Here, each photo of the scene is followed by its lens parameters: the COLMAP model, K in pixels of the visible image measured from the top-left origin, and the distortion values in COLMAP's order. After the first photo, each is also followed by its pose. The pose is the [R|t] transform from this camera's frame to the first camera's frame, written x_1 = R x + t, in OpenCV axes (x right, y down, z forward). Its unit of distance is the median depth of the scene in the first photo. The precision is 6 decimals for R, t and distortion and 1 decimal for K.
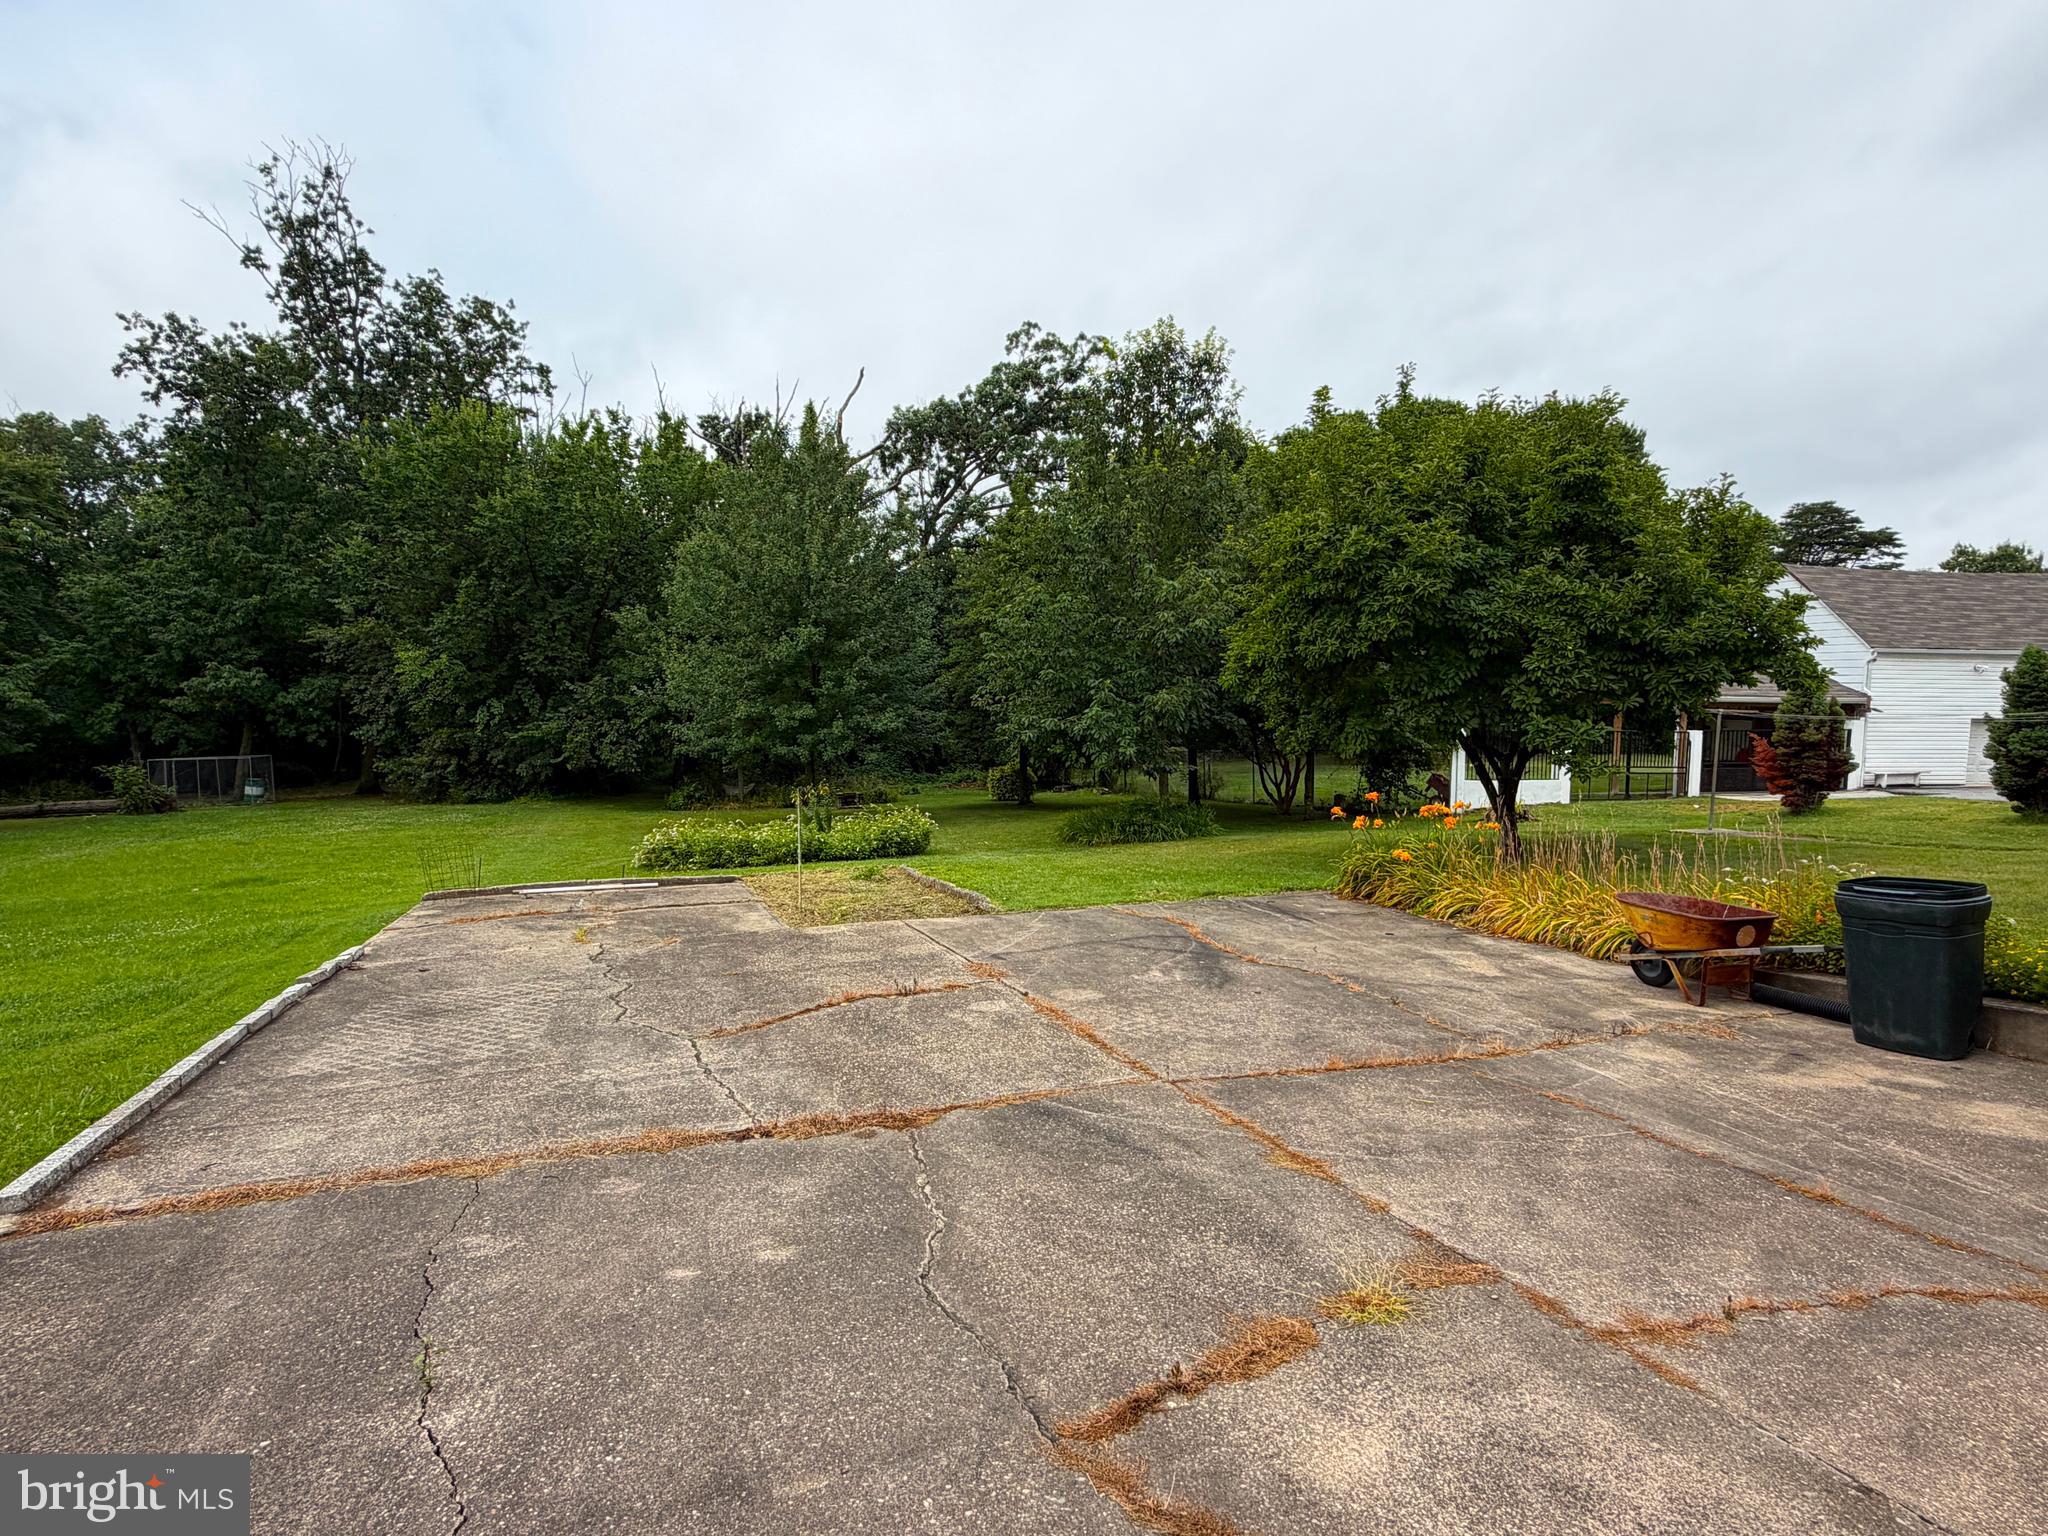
lens RADIAL K [[1133.6, 0, 1024.0], [0, 1133.6, 768.0], [0, 0, 1]] dist [0.001526, 0.000133]
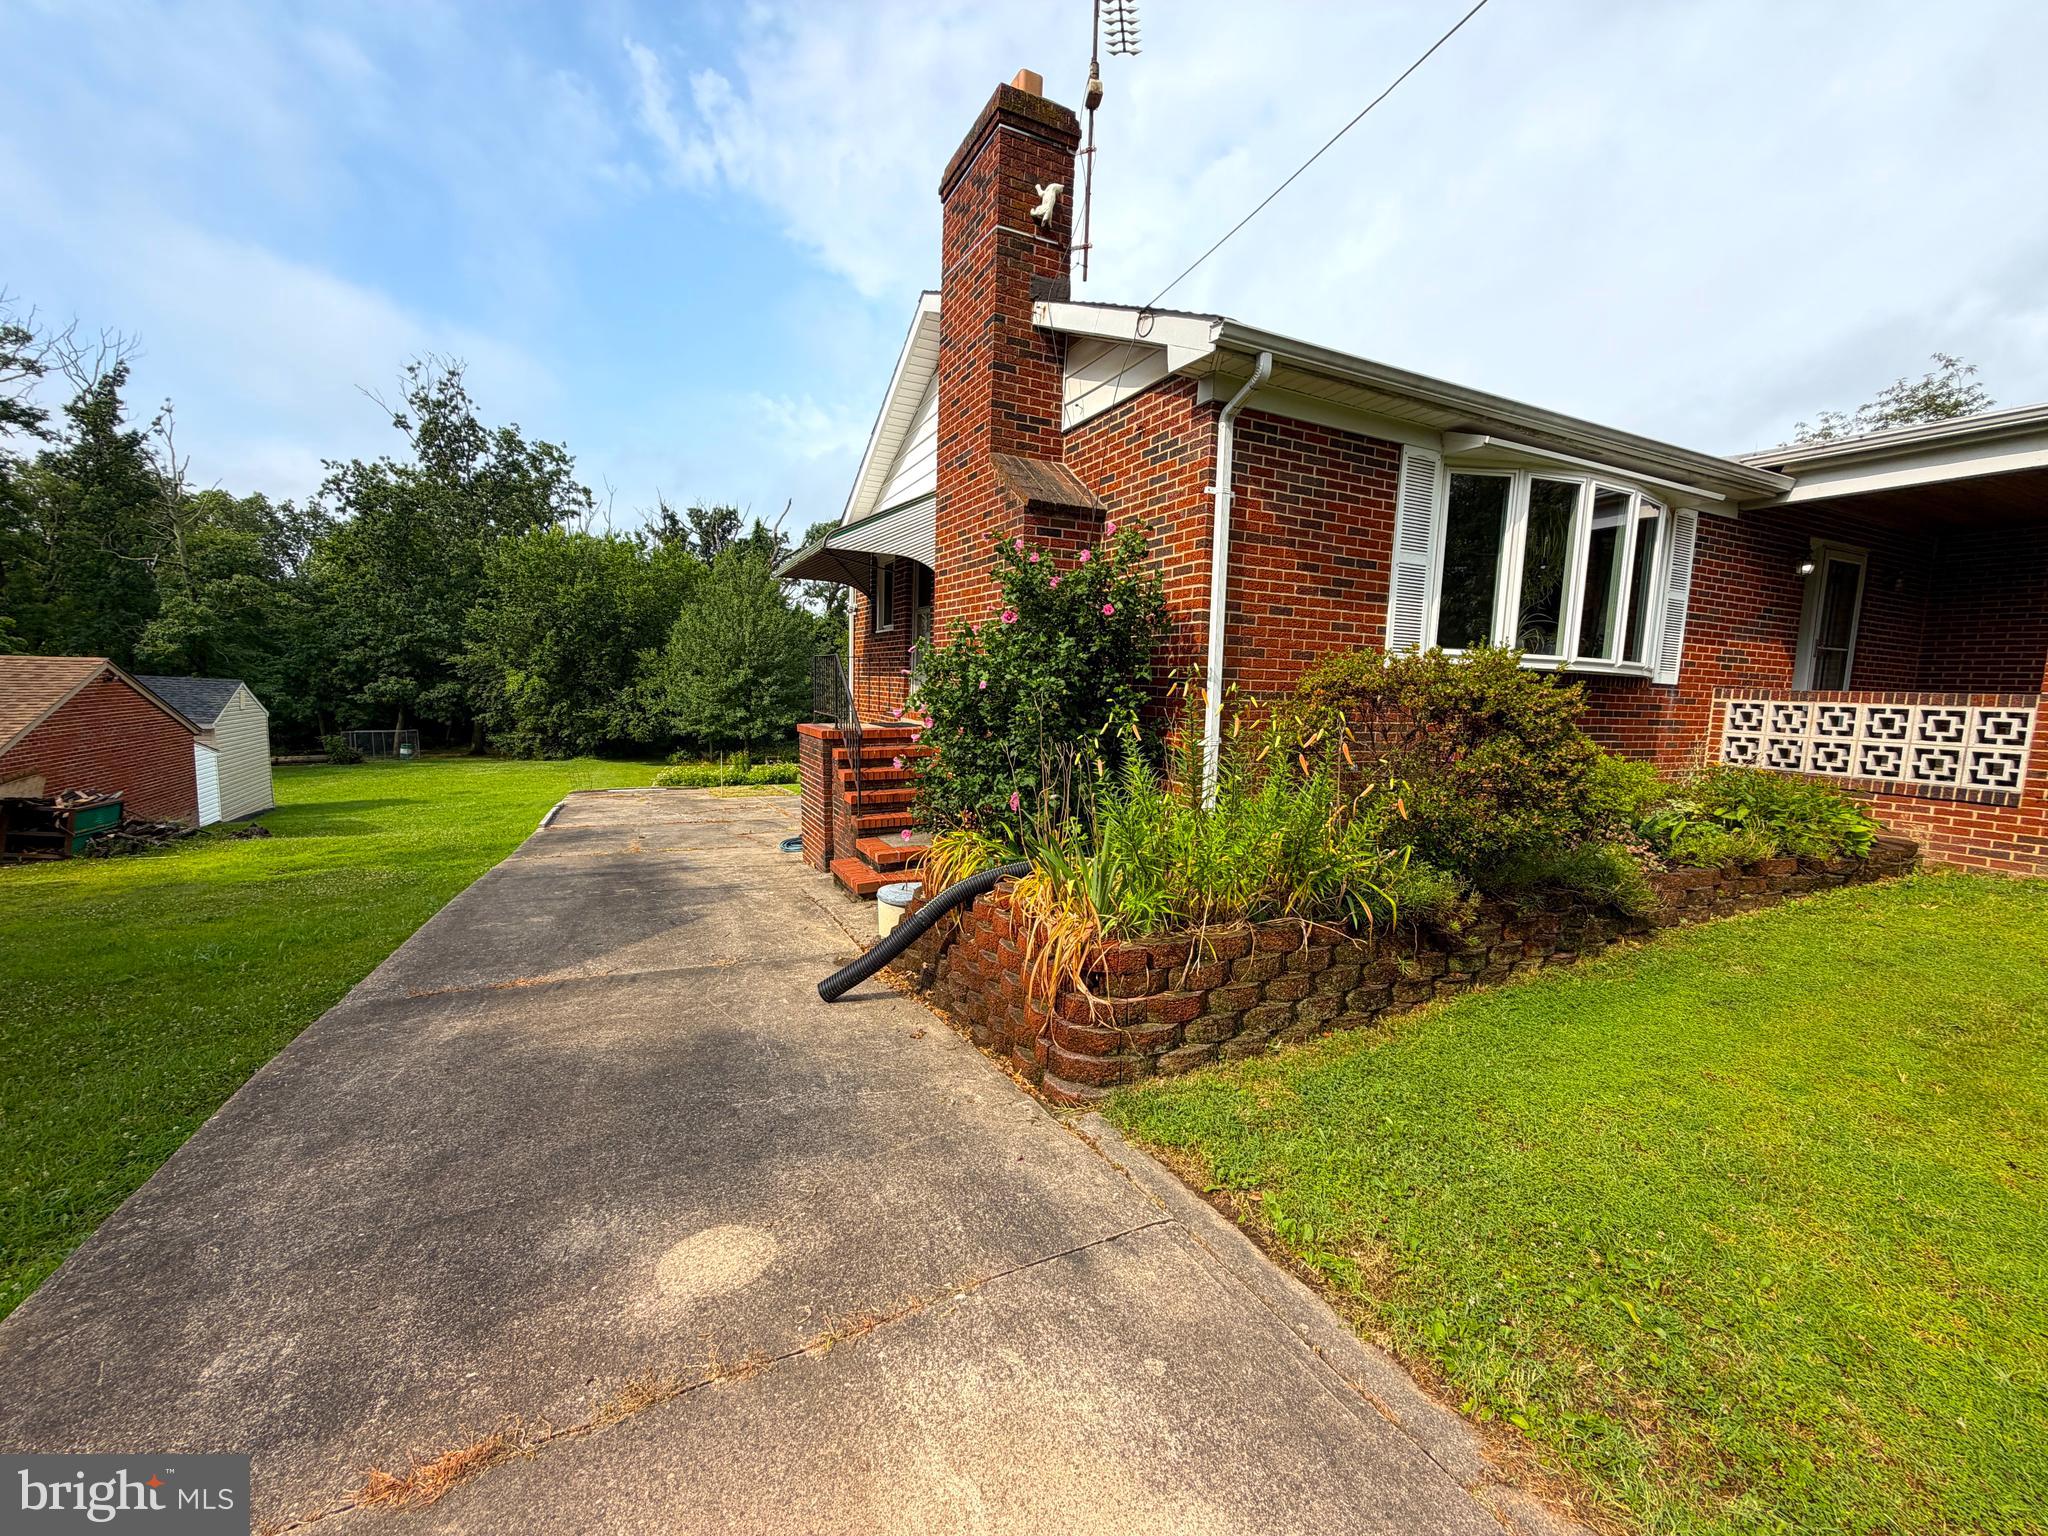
lens RADIAL K [[826.4, 0, 1018.5], [0, 826.4, 770.8], [0, 0, 1]] dist [0.001299, -0.000009]
pose [[0.994998, 0.010313, 0.099361, 0.090296], [-0.013417, 0.999441, 0.030624, -0.000782], [-0.098989, -0.031804, 0.994580, -0.300030]]
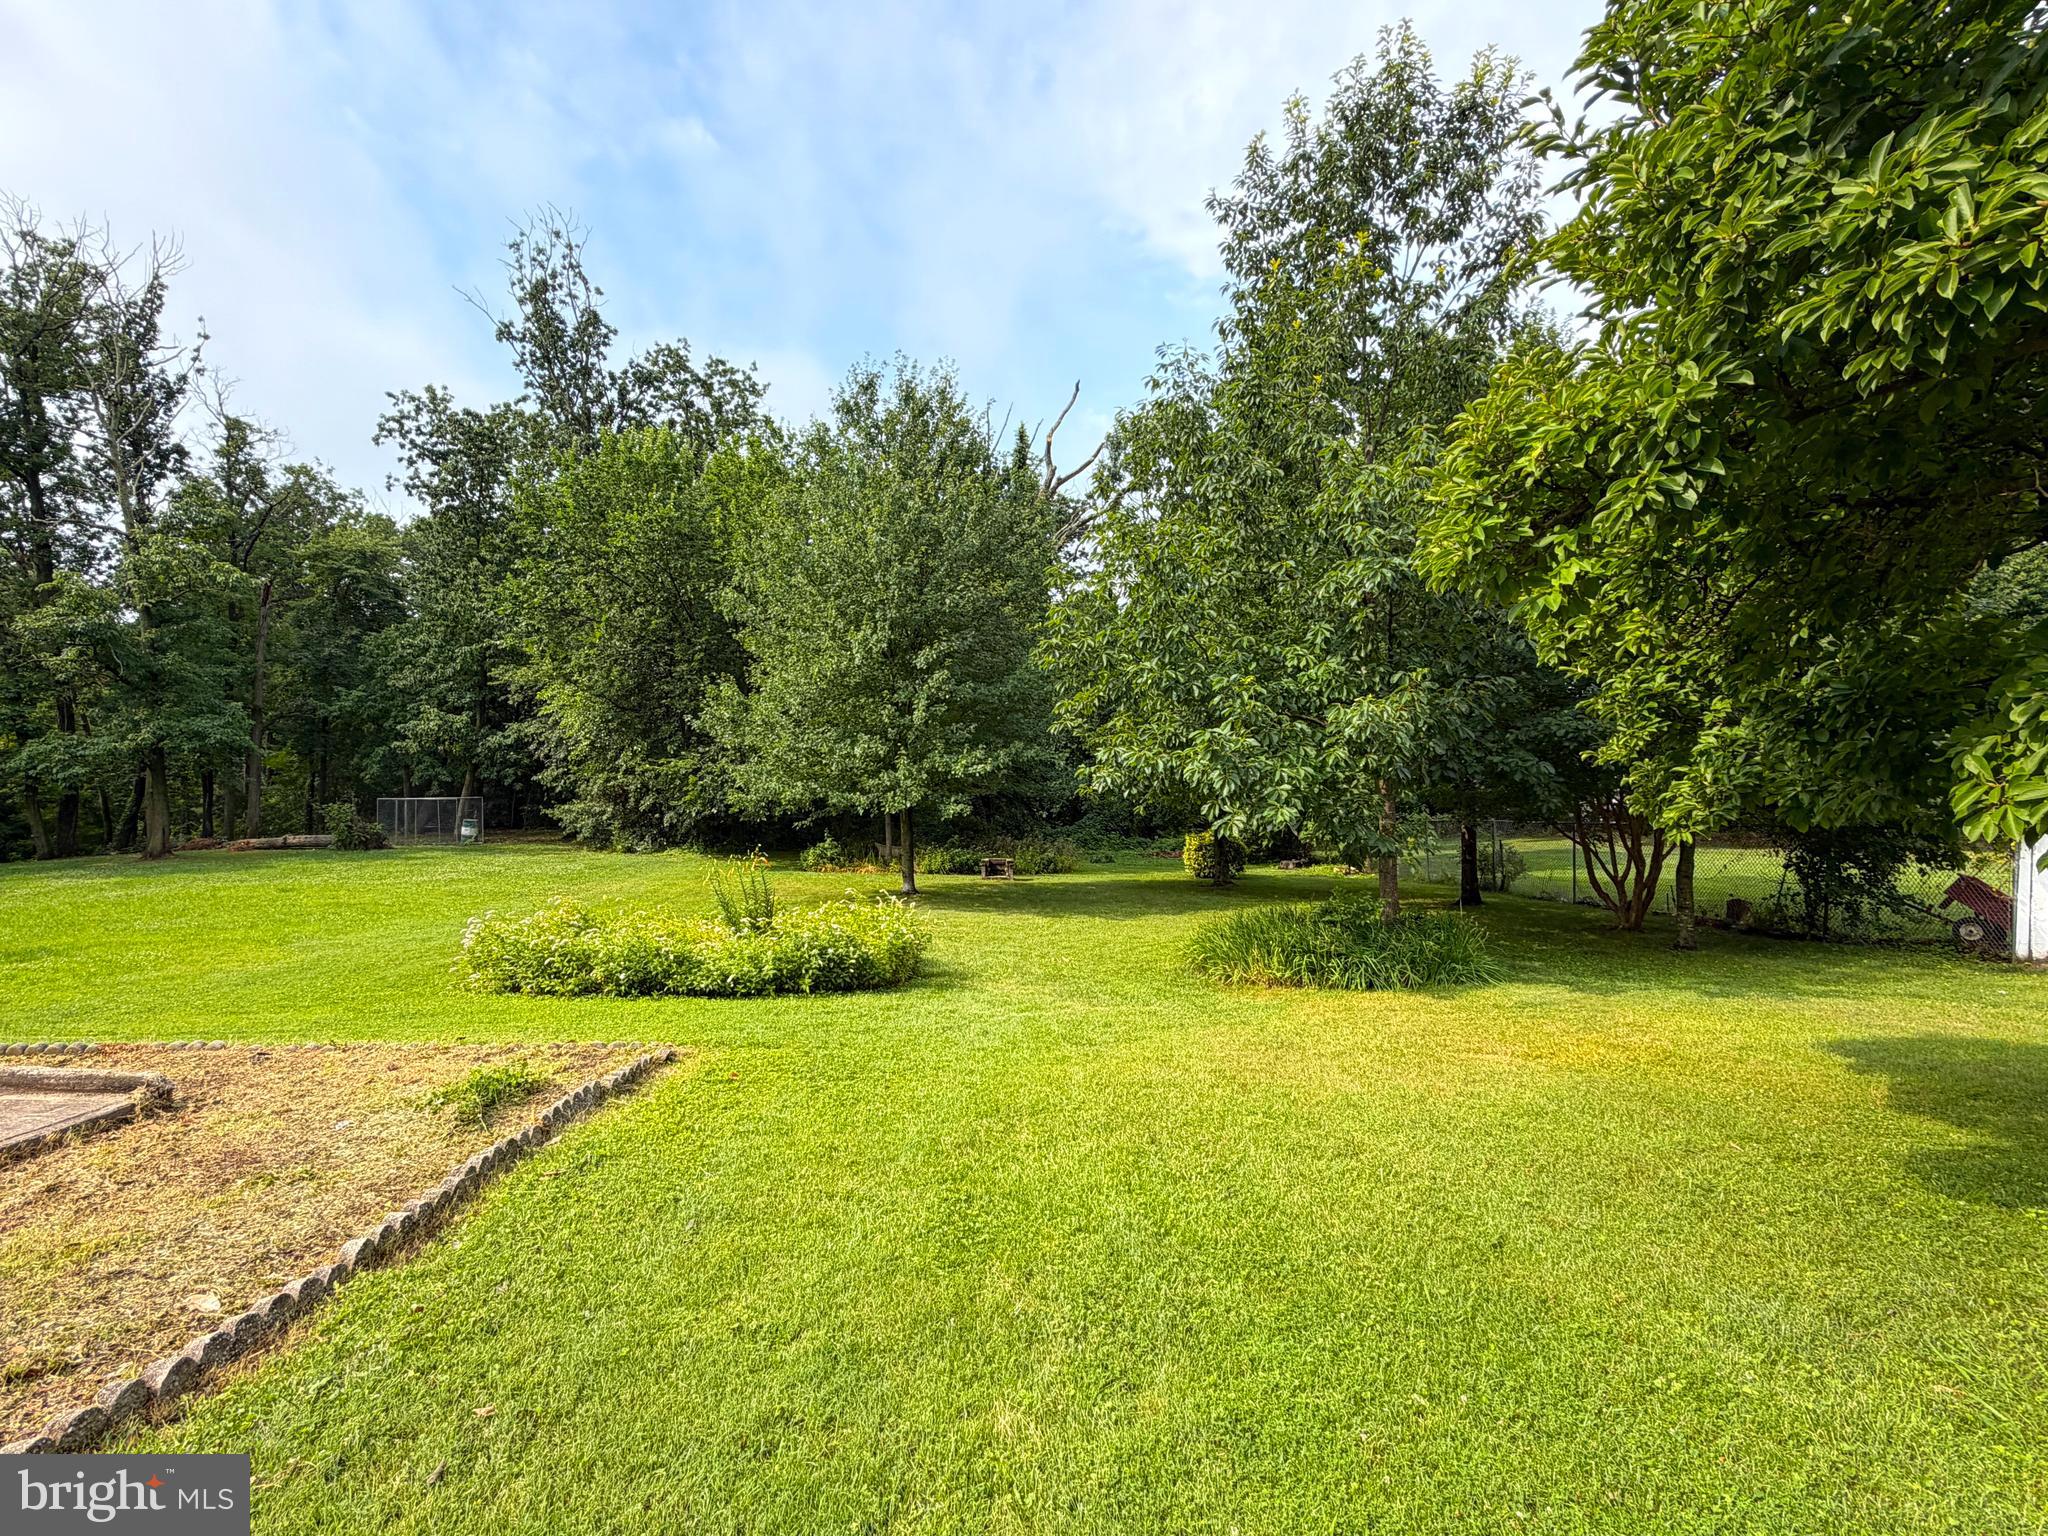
lens RADIAL K [[1037.3, 0, 952.9], [0, 1037.3, 776.3], [0, 0, 1]] dist [0.003988, 0.000864]
pose [[0.941751, 0.015505, -0.335953, 0.055651], [-0.031982, 0.998538, -0.043568, -0.003064], [0.334787, 0.051775, 0.940870, 0.265313]]
